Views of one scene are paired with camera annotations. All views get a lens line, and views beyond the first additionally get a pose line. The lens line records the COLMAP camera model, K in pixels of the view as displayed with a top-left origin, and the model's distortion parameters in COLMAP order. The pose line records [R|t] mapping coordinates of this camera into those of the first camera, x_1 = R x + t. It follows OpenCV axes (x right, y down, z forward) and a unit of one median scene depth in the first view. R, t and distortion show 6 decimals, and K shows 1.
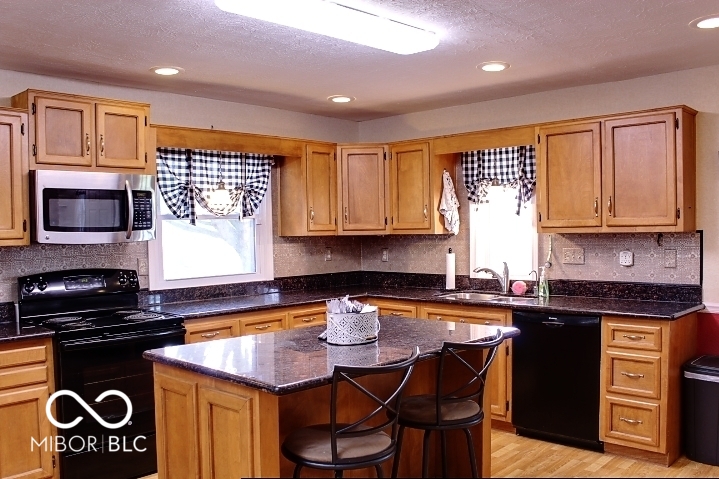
lens RADIAL K [[611.3, 0, 359.5], [0, 611.3, 239.5], [0, 0, 1]] dist [-0.162174, 0.141003]
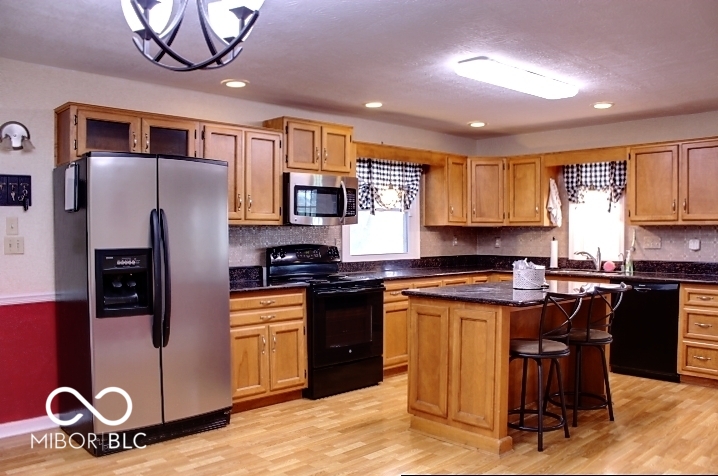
lens RADIAL K [[574.3, 0, 359.0], [0, 574.3, 238.0], [0, 0, 1]] dist [-0.162280, 0.135071]
pose [[0.997612, 0.017990, -0.066684, -0.220138], [-0.018341, 0.999821, -0.004665, 0.034396], [0.066588, 0.005877, 0.997763, -0.291101]]
